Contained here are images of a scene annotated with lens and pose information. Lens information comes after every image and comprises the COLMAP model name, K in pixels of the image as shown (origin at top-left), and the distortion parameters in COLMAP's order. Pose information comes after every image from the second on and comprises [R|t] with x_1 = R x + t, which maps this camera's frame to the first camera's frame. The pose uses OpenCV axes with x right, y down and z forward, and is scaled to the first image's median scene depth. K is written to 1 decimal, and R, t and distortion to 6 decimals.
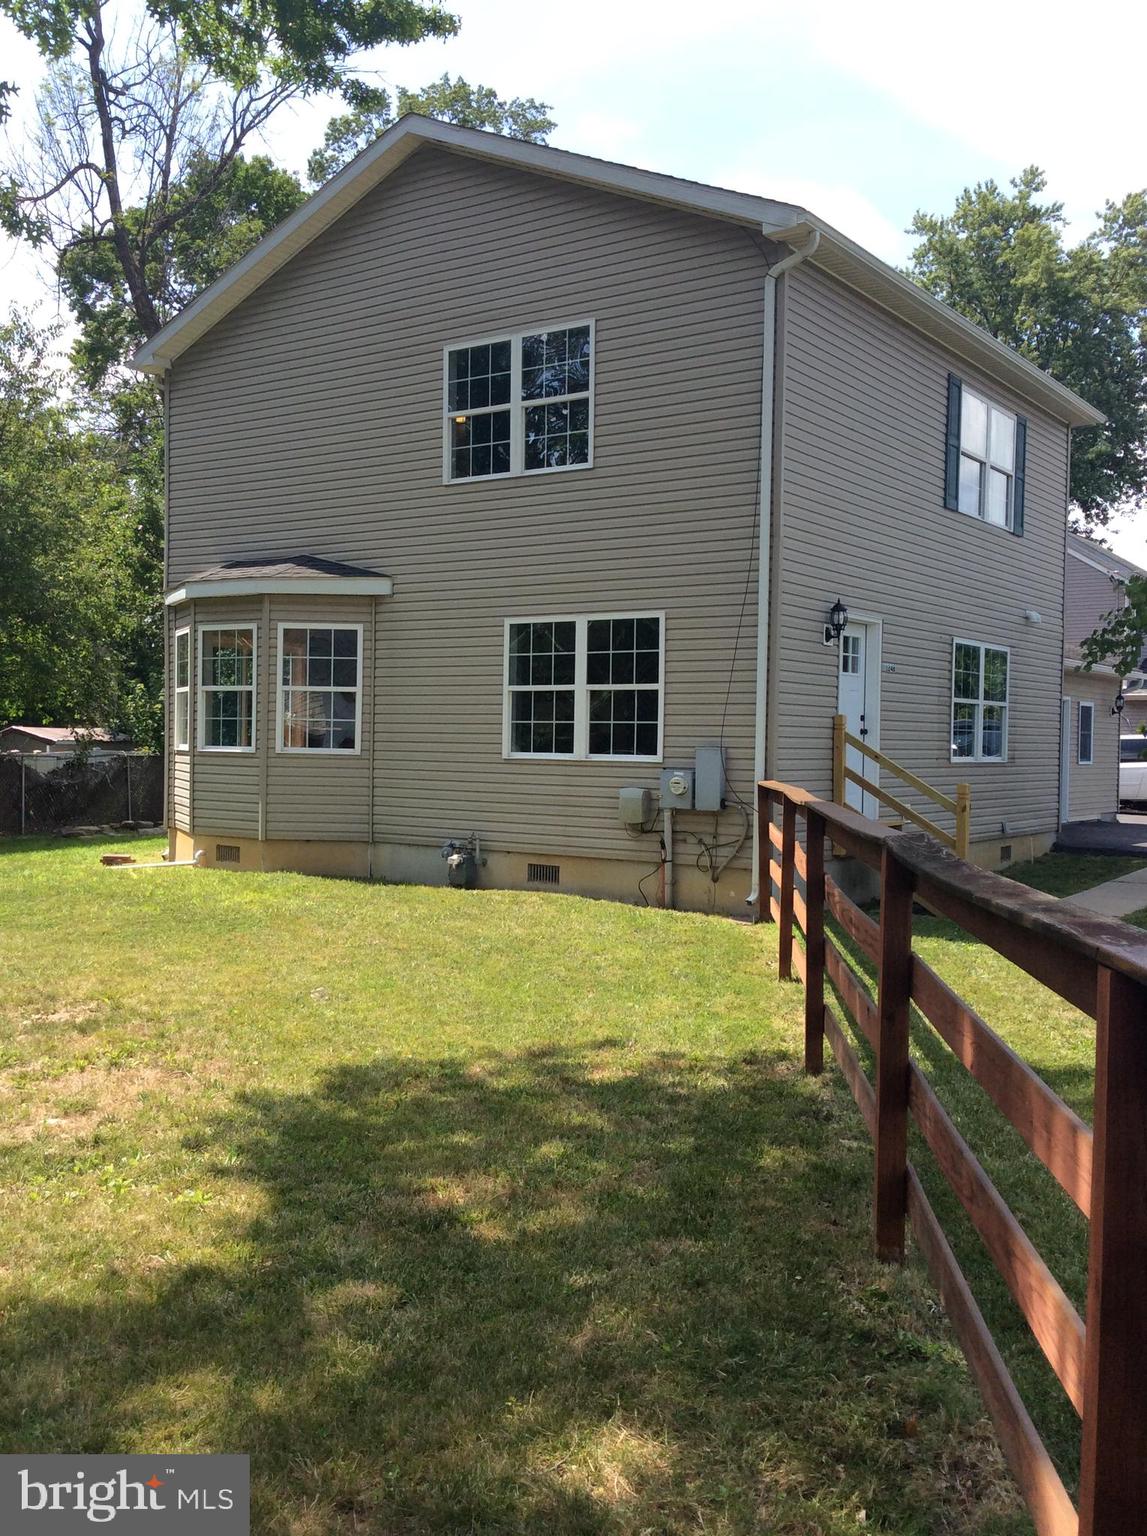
lens RADIAL K [[1415.0, 0, 573.5], [0, 1415.0, 768.0], [0, 0, 1]] dist [0.093729, -0.178833]
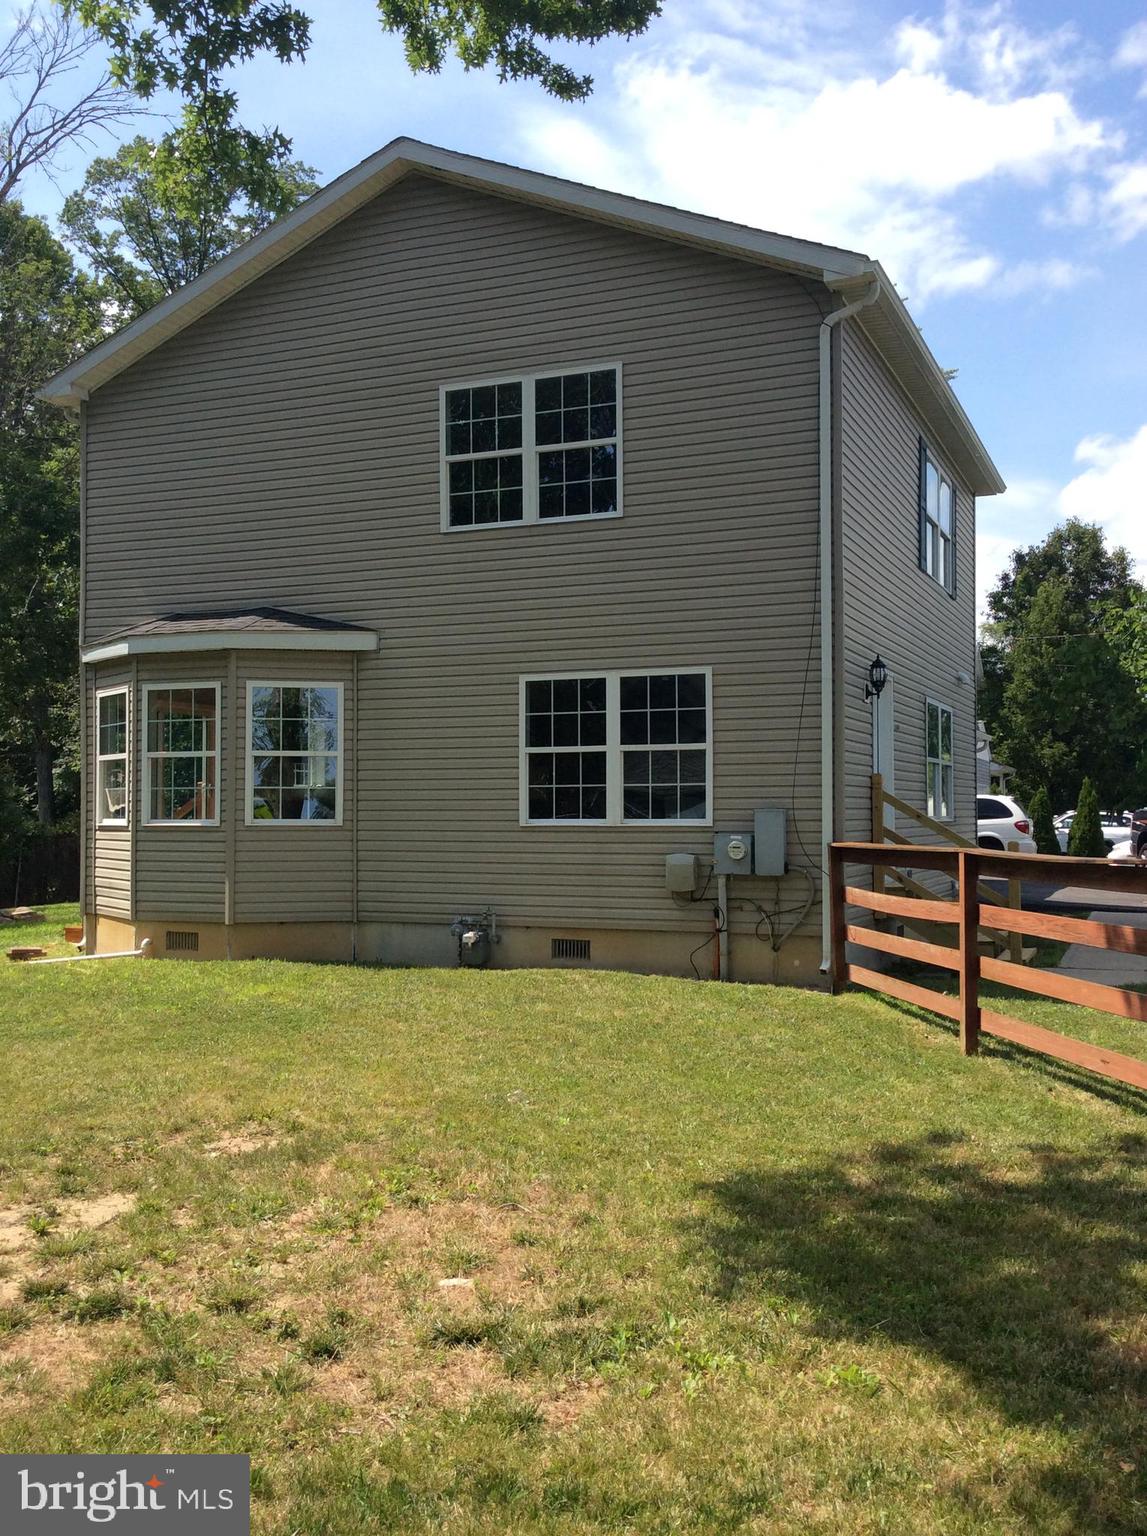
lens RADIAL K [[1415.0, 0, 573.5], [0, 1415.0, 768.0], [0, 0, 1]] dist [0.093729, -0.178833]
pose [[0.978128, -0.012212, 0.207647, -0.208599], [0.022337, 0.998669, -0.046486, -0.000690], [-0.206803, 0.050107, 0.977099, 0.086331]]
